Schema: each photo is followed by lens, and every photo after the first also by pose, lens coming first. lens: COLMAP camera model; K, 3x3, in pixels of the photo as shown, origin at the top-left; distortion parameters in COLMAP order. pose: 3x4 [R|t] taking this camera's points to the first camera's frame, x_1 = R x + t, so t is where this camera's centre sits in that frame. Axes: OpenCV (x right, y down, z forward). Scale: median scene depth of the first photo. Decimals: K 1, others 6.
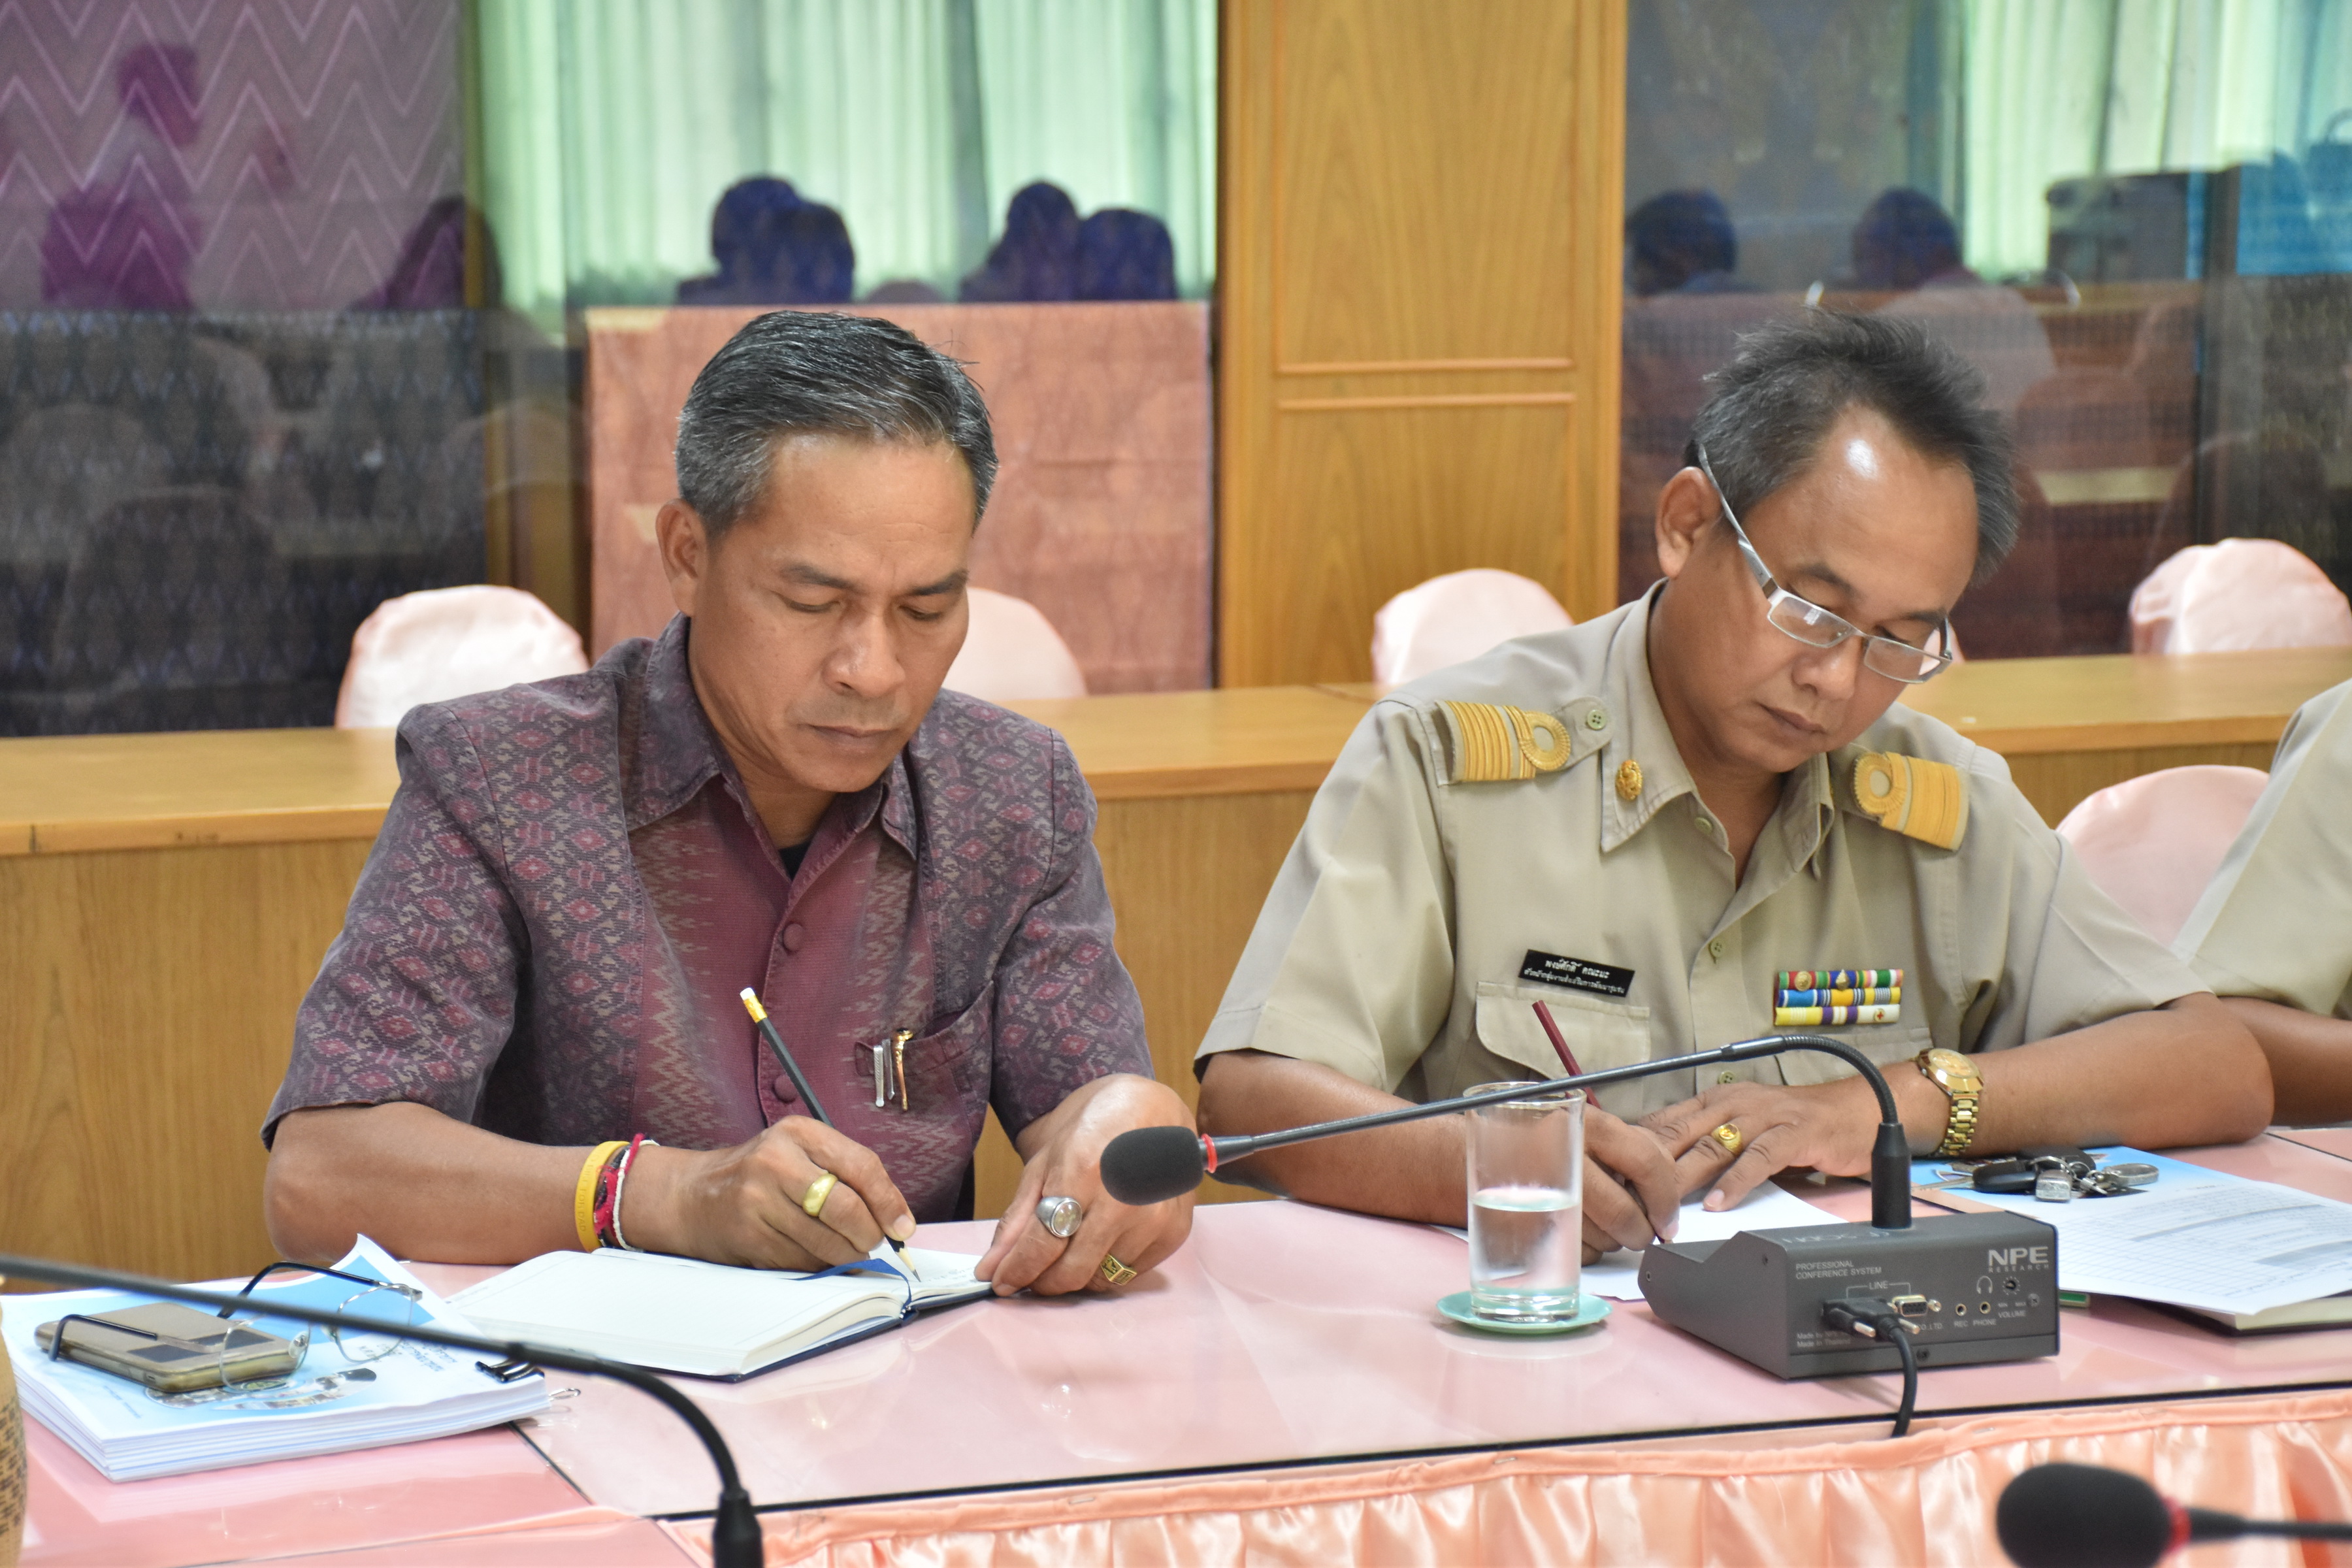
lens RADIAL K [[5083.2, 0, 1176.1], [0, 5083.2, 785.5], [0, 0, 1]] dist [-0.085331, 0.000000]
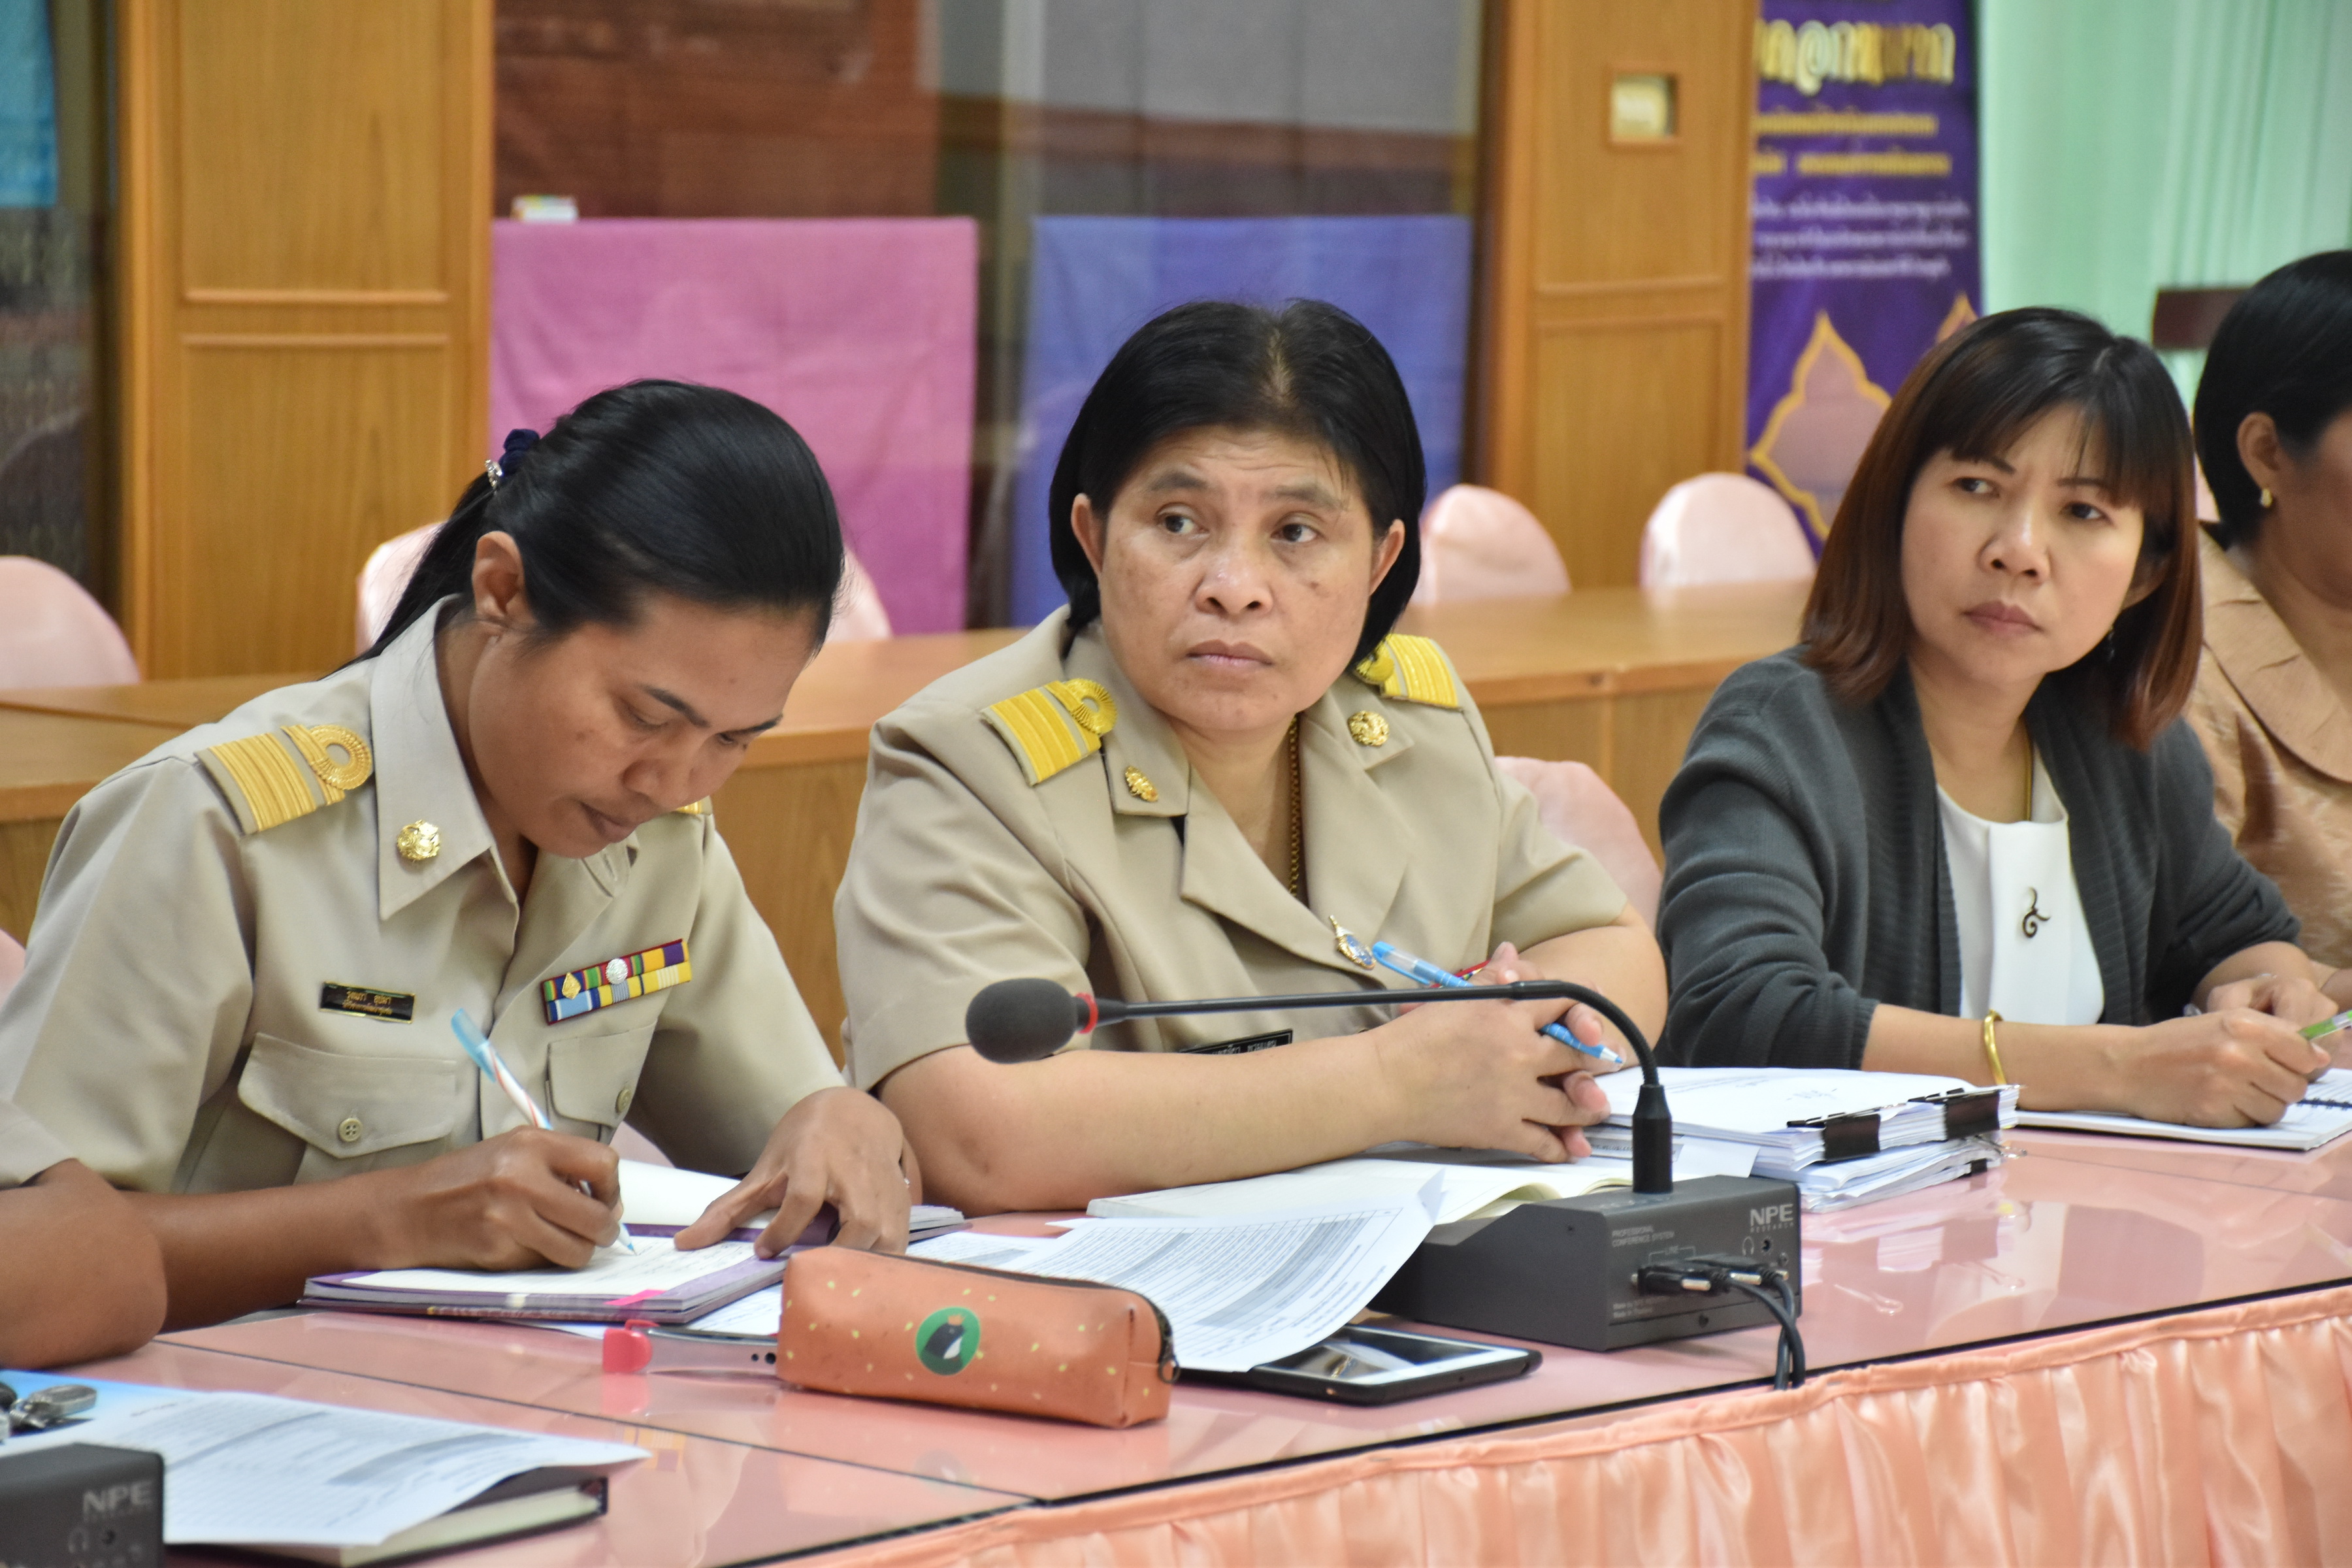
lens RADIAL K [[8195.9, 0, 1169.0], [0, 8195.9, 777.9], [0, 0, 1]] dist [1.245951, 0.000000]
pose [[0.834295, -0.023846, 0.550802, -0.791417], [0.040869, 0.998990, -0.018654, 0.033912], [-0.549801, 0.038073, 0.834427, -0.256418]]
